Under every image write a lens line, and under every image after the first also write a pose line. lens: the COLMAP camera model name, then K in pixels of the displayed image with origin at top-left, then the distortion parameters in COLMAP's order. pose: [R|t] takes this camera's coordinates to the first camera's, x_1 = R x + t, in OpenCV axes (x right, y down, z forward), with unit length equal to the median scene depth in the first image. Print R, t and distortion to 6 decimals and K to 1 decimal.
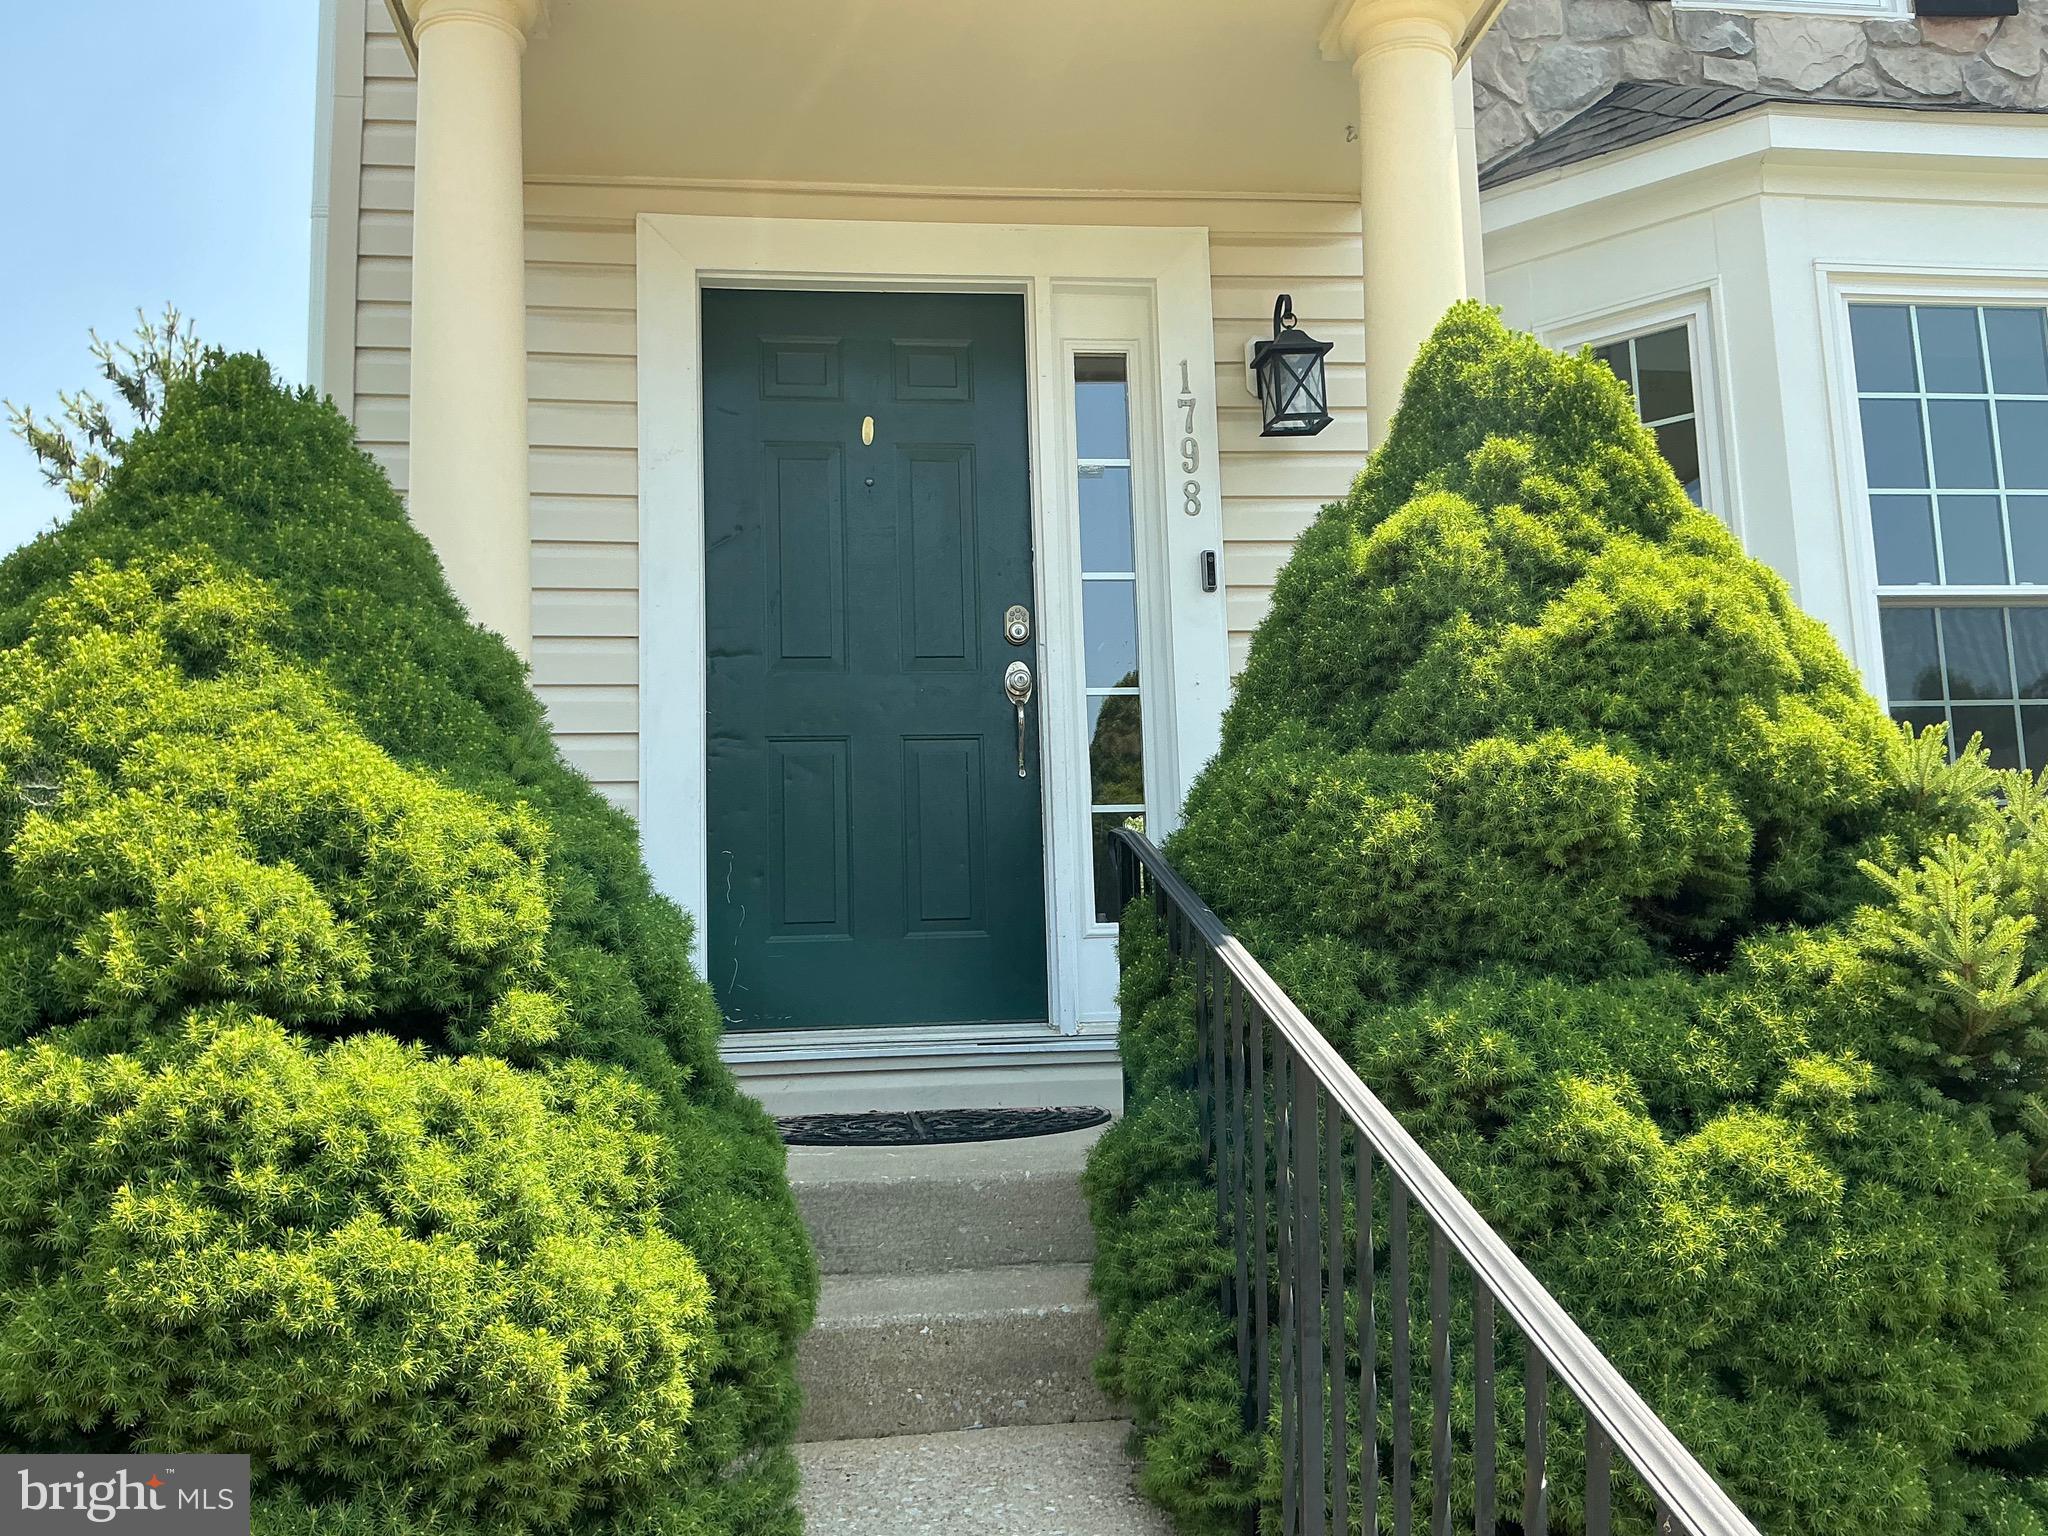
lens RADIAL K [[1700.1, 0, 1007.1], [0, 1700.1, 736.1], [0, 0, 1]] dist [0.161117, -0.293387]
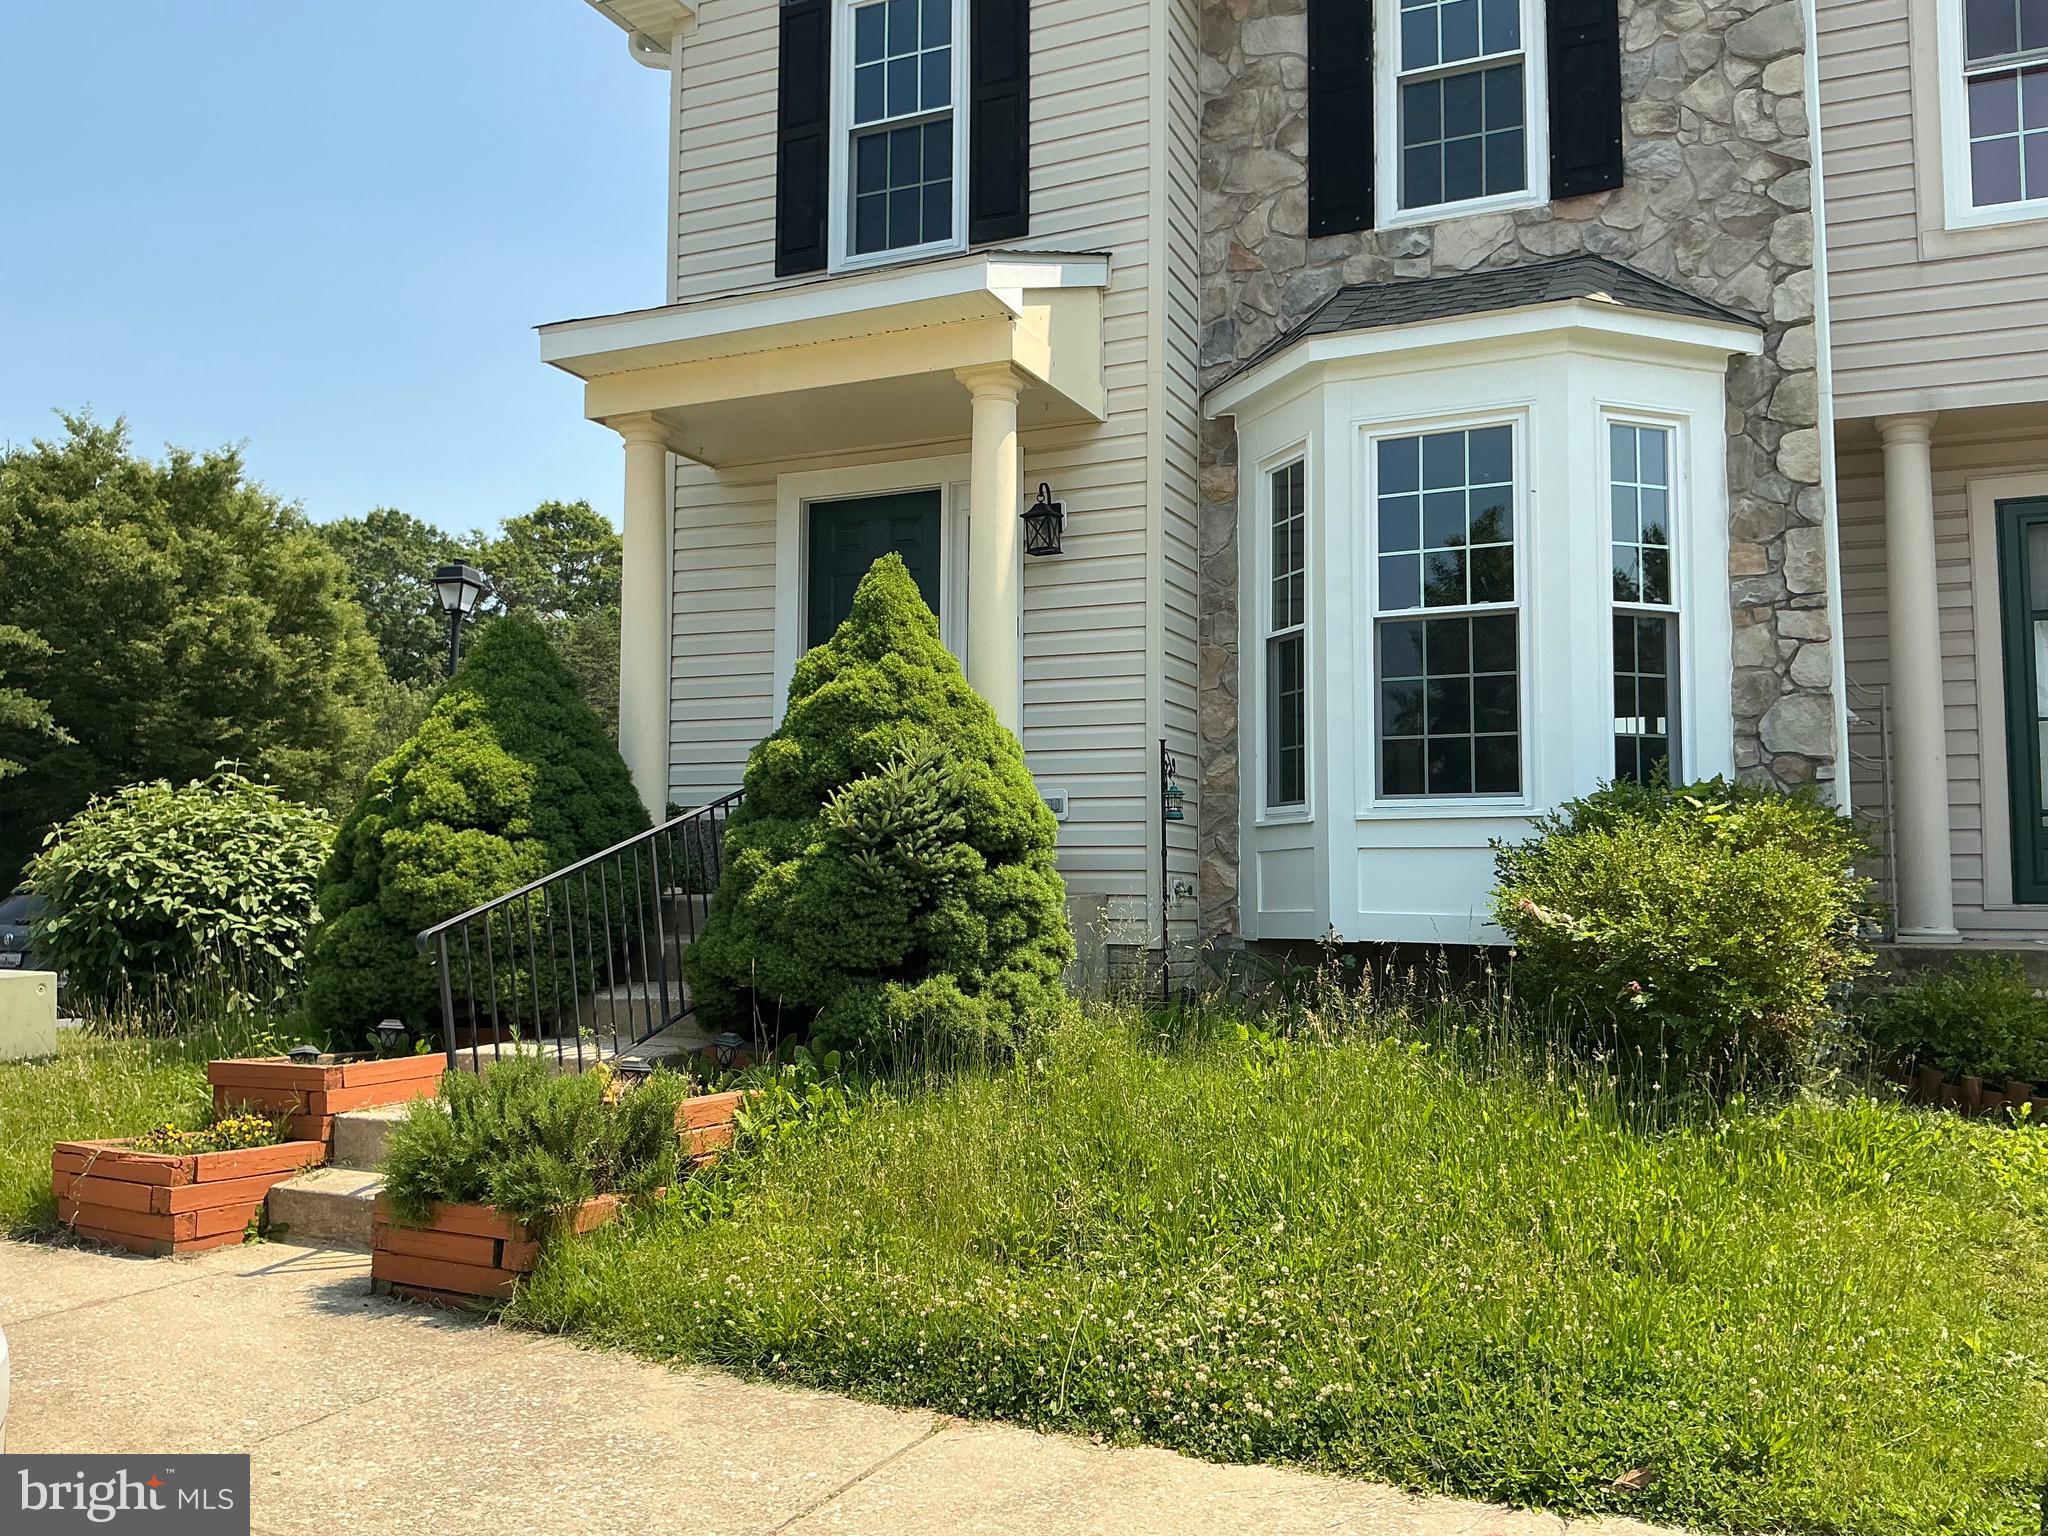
lens RADIAL K [[1700.1, 0, 1007.1], [0, 1700.1, 736.1], [0, 0, 1]] dist [0.161117, -0.293387]
pose [[0.849187, -0.012655, -0.527941, 1.166989], [0.048304, 0.997383, 0.053788, -0.077415], [0.525879, -0.071177, 0.847576, -0.692432]]
